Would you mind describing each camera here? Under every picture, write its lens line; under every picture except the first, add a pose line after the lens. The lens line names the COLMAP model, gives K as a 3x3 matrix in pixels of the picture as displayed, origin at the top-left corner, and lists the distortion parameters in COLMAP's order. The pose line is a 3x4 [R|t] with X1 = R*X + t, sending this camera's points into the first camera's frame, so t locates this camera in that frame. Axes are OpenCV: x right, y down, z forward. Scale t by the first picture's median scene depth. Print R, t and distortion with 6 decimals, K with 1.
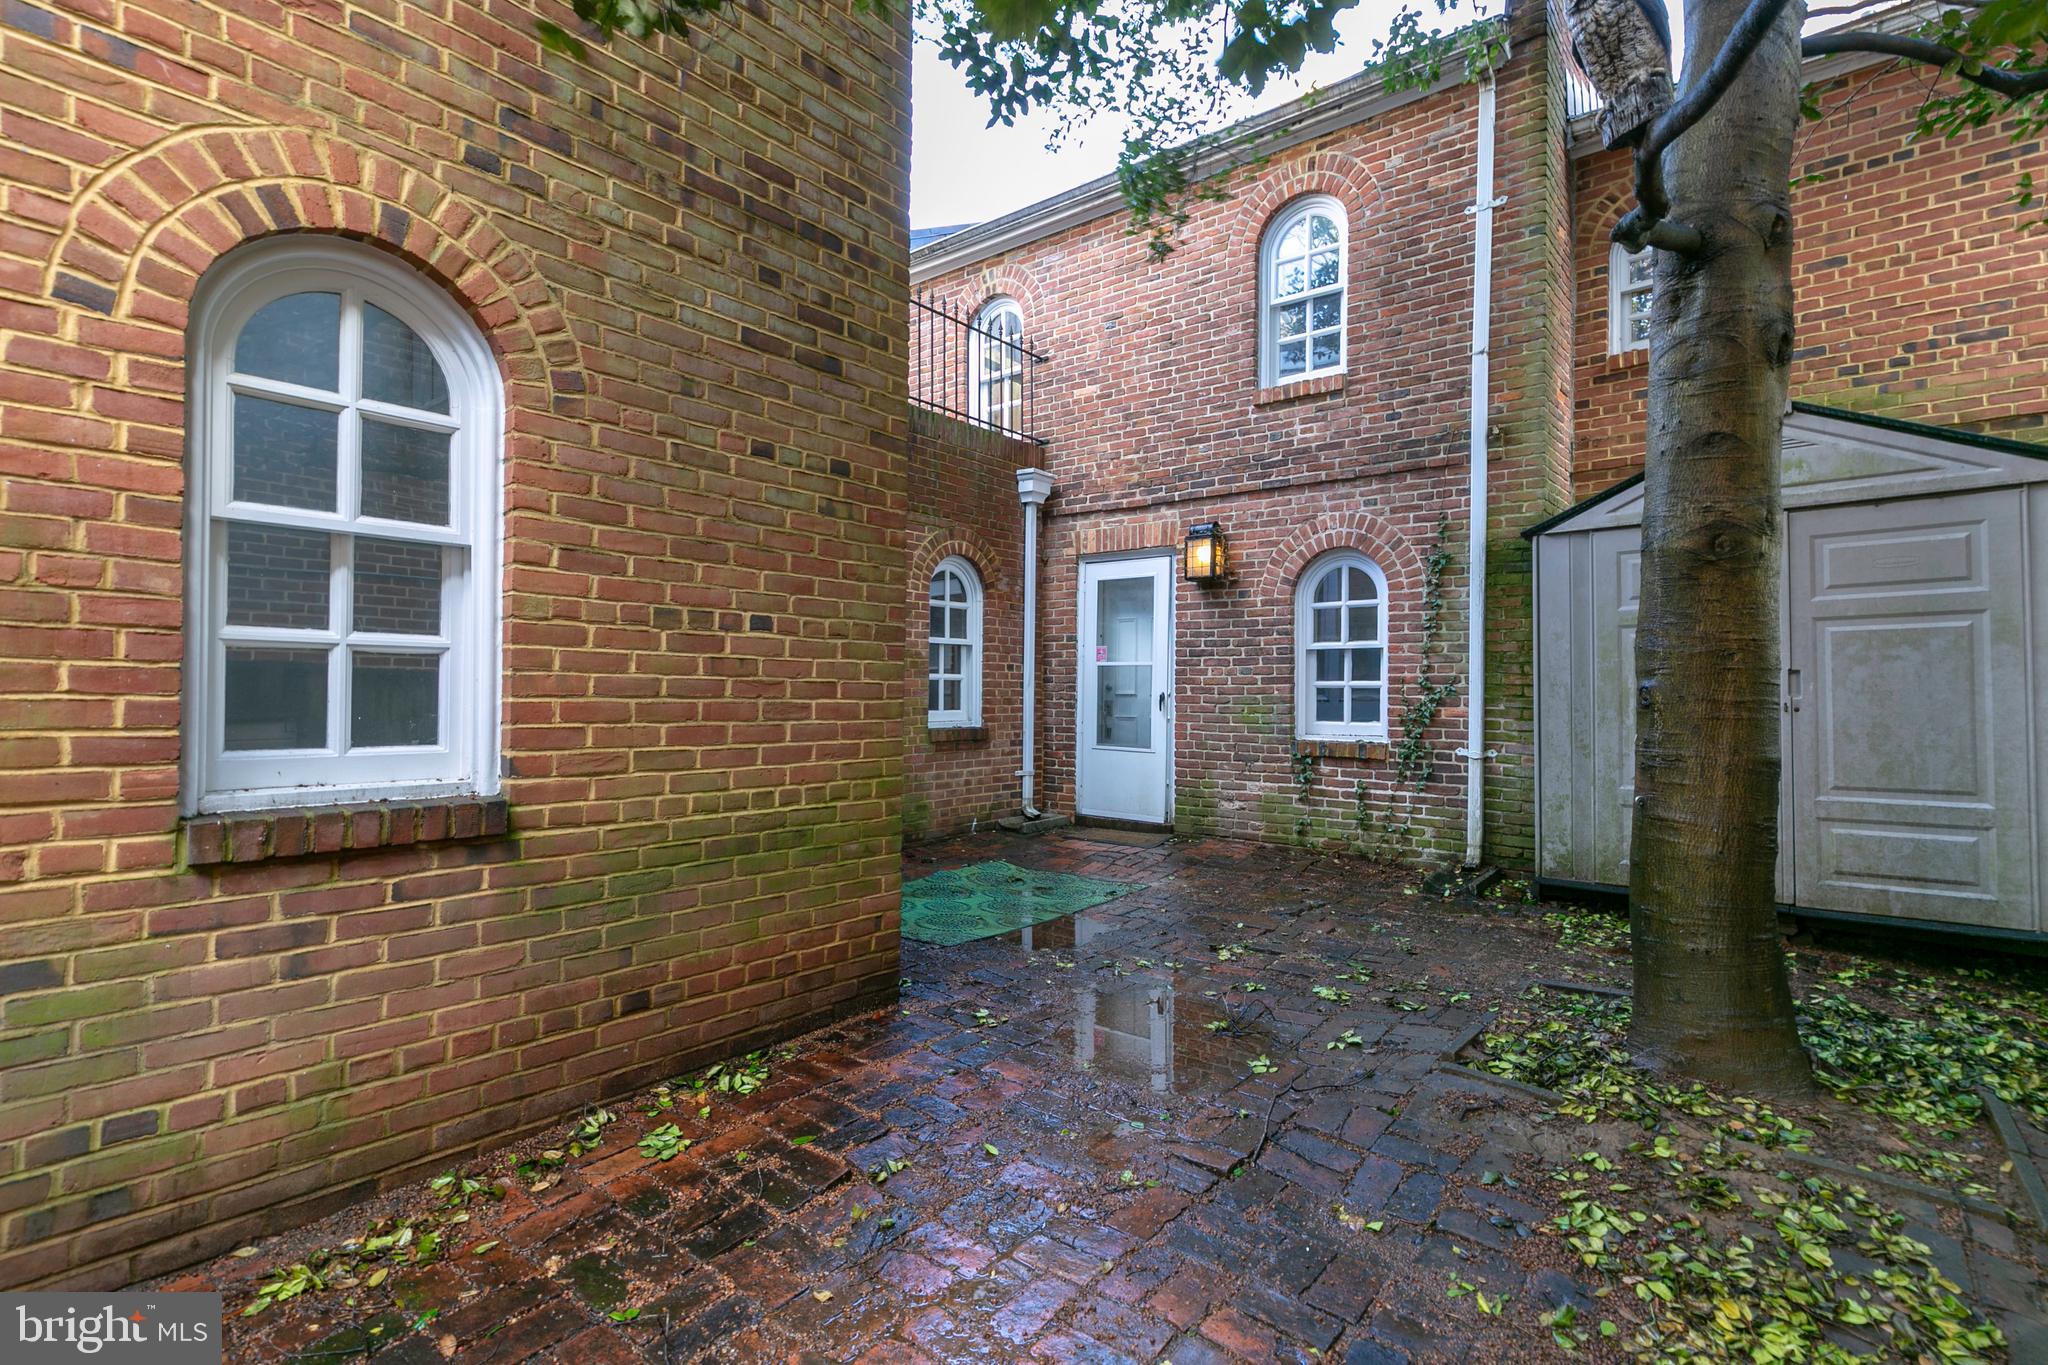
lens RADIAL K [[898.7, 0, 1023.2], [0, 898.7, 707.8], [0, 0, 1]] dist [0.000991, -0.000044]
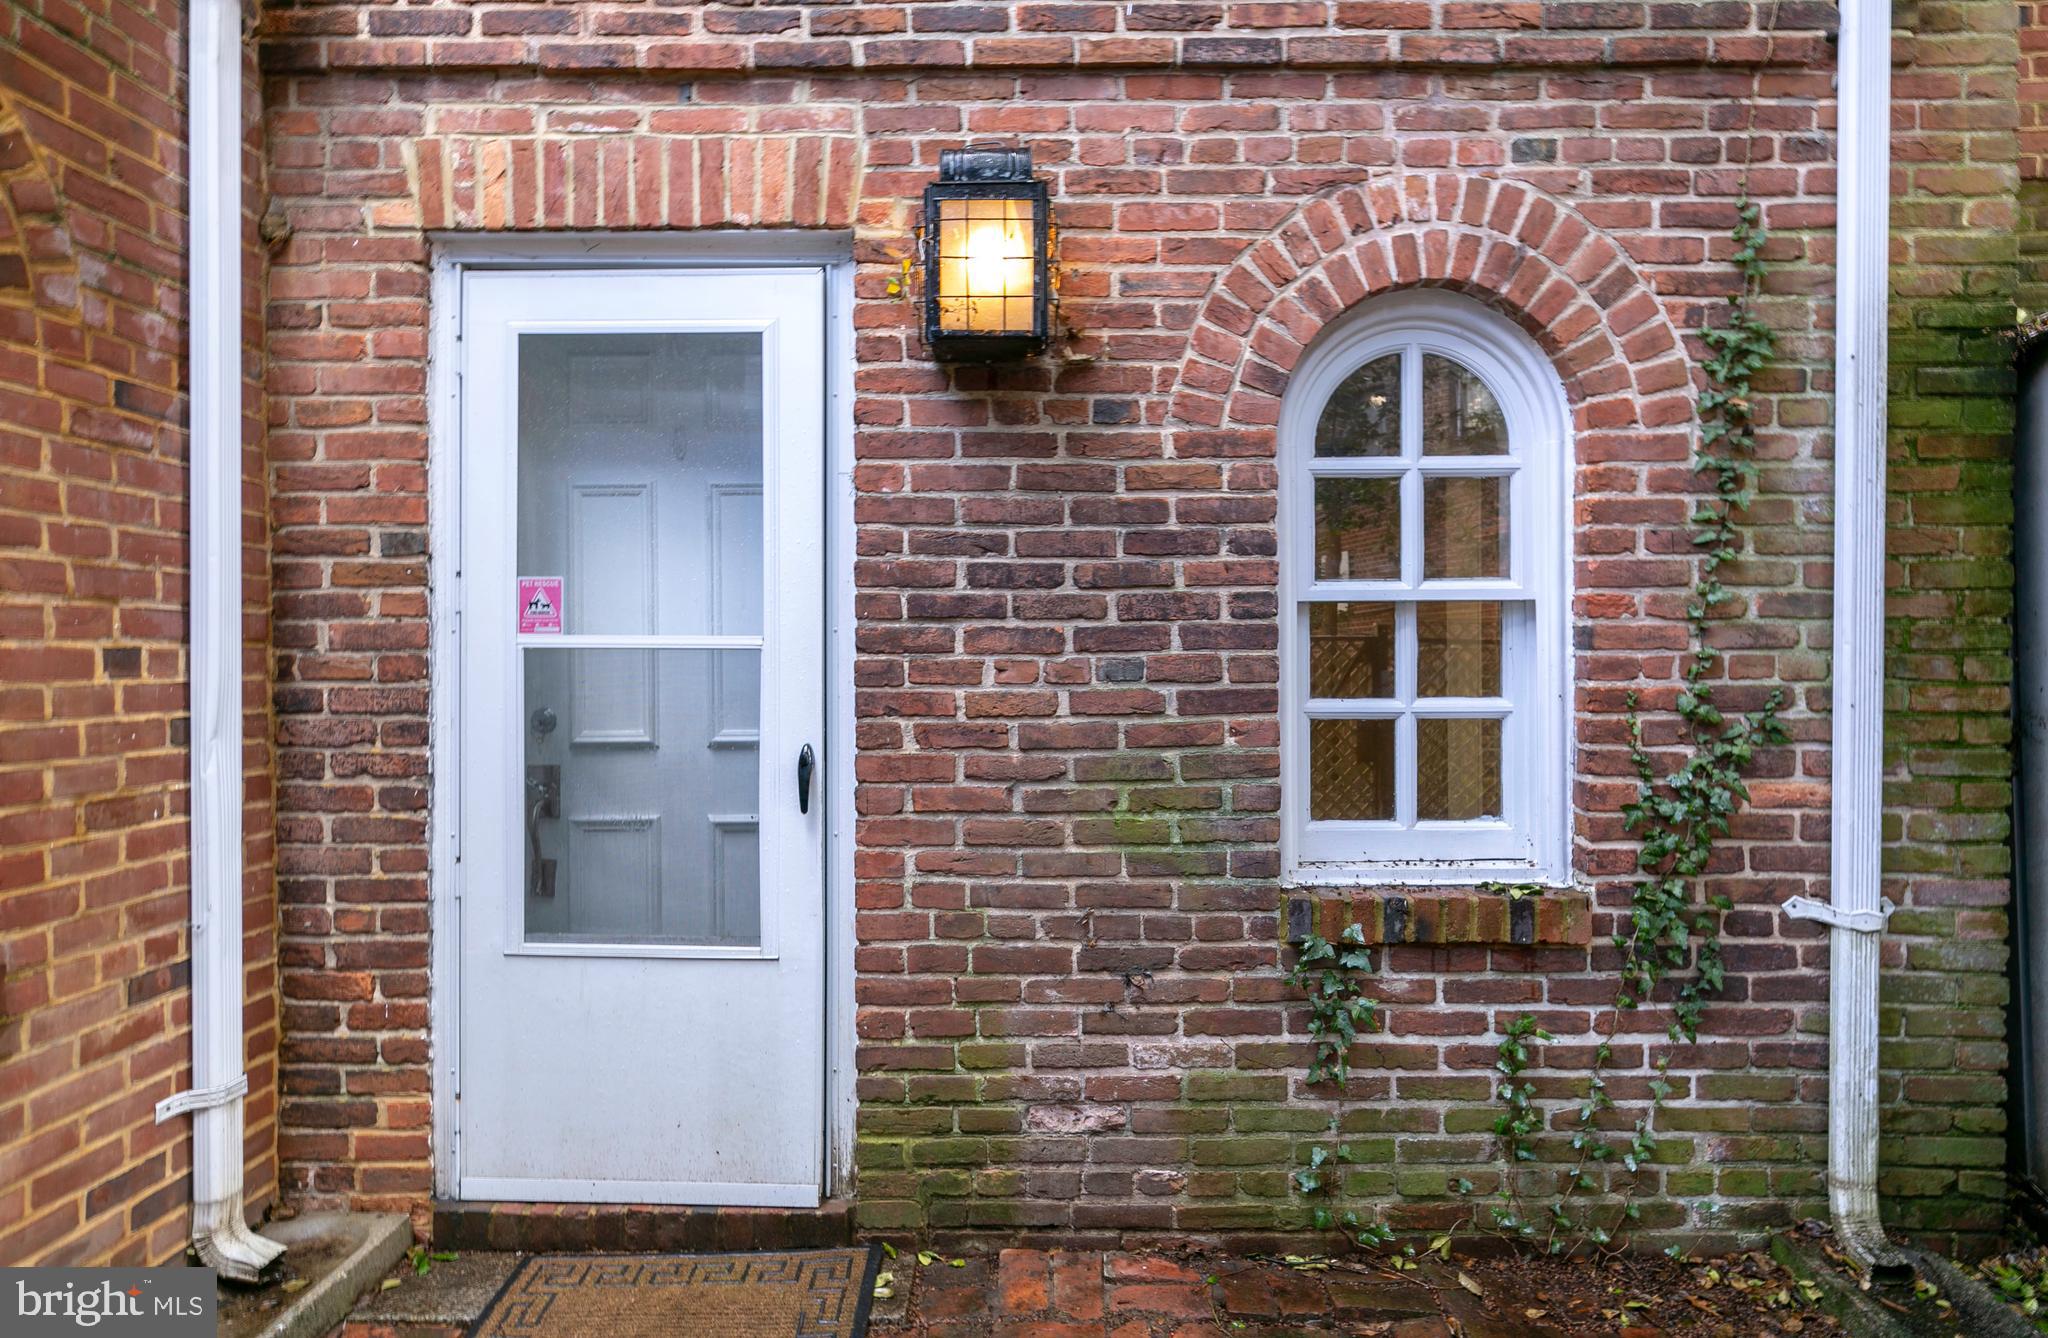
lens RADIAL K [[1379.5, 0, 1157.6], [0, 1379.5, 664.2], [0, 0, 1]] dist [-0.002548, 0.001408]
pose [[0.788590, -0.016201, 0.614705, -0.024827], [0.022768, 0.999737, -0.002861, -0.041366], [-0.614497, 0.016252, 0.788752, 0.627334]]
